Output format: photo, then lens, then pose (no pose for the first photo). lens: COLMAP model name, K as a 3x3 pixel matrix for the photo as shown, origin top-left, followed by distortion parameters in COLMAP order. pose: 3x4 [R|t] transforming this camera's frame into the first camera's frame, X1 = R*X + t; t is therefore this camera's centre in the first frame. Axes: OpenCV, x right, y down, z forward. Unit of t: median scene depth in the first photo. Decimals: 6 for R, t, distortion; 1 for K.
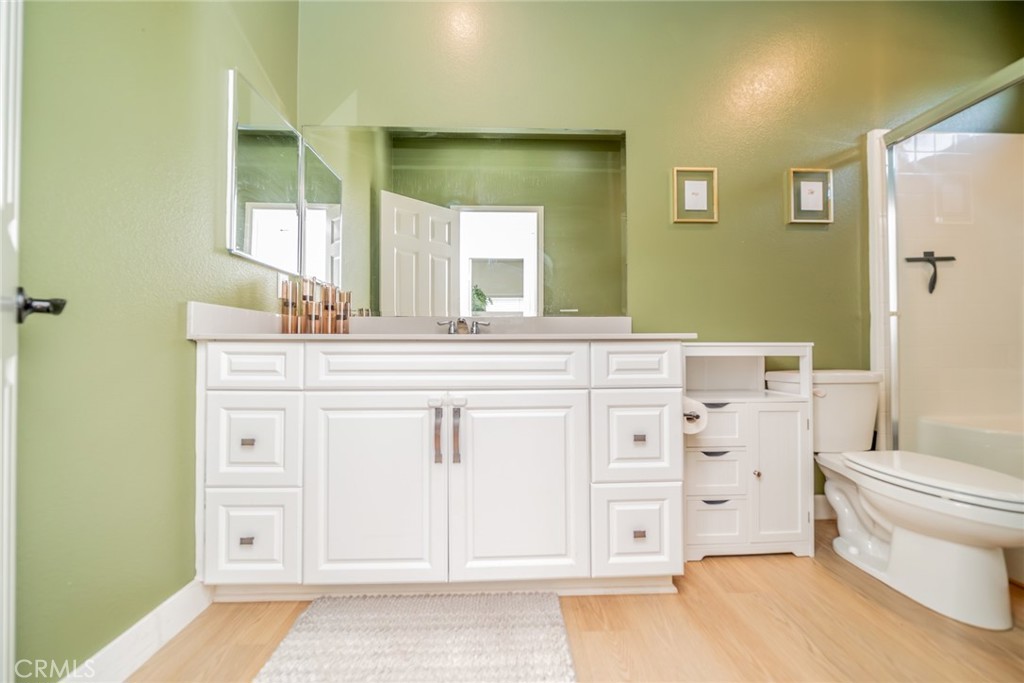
lens RADIAL K [[348.1, 0, 510.3], [0, 348.1, 342.0], [0, 0, 1]] dist [-0.008322, -0.000023]
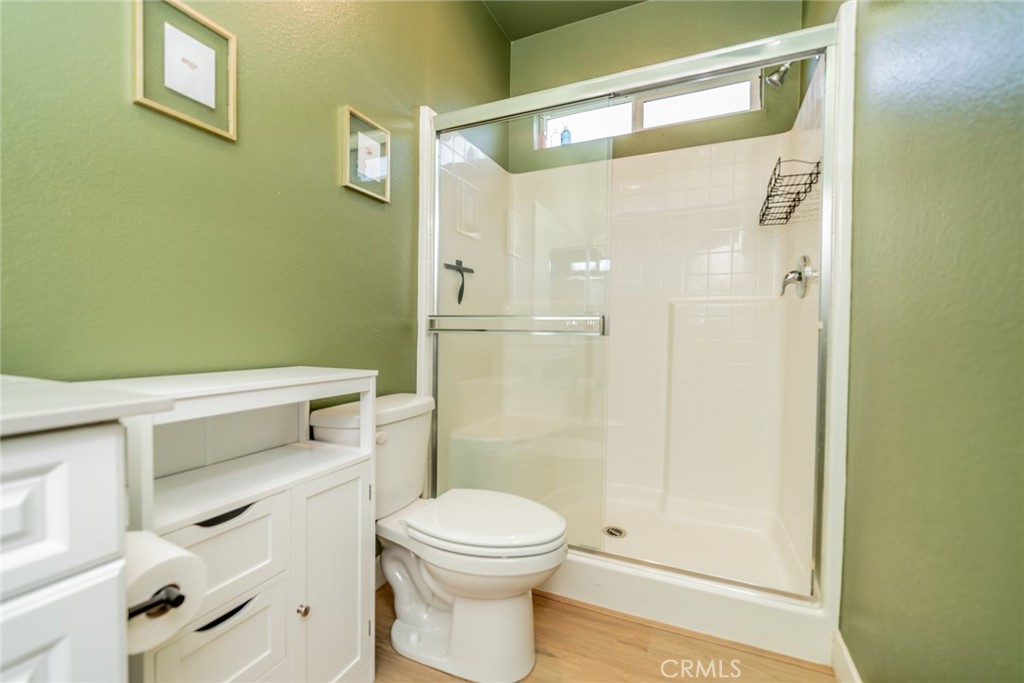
lens RADIAL K [[432.9, 0, 512.9], [0, 432.9, 344.0], [0, 0, 1]] dist [-0.000987, -0.000234]
pose [[0.443855, -0.014150, 0.895987, 0.197565], [-0.028585, 0.999143, 0.029940, -0.071964], [-0.895643, -0.038901, 0.443070, 0.329672]]
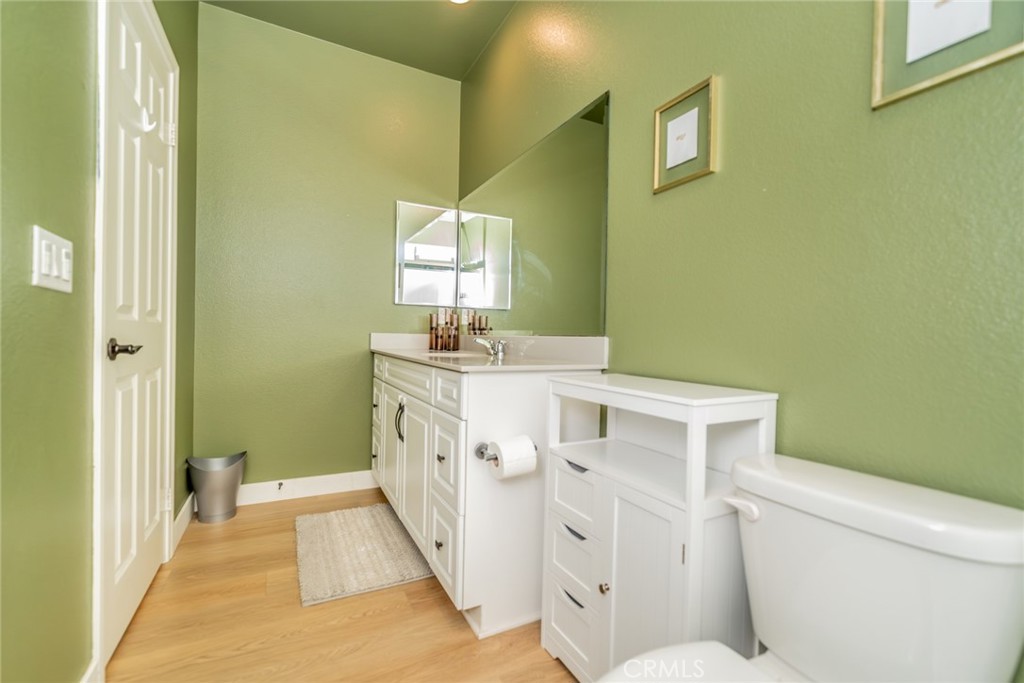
lens RADIAL K [[432.9, 0, 512.9], [0, 432.9, 344.0], [0, 0, 1]] dist [-0.000987, -0.000234]
pose [[0.437501, 0.026663, -0.898822, 1.128691], [-0.014323, 0.999640, 0.022682, -0.076199], [0.899104, 0.002950, 0.437726, 0.409937]]
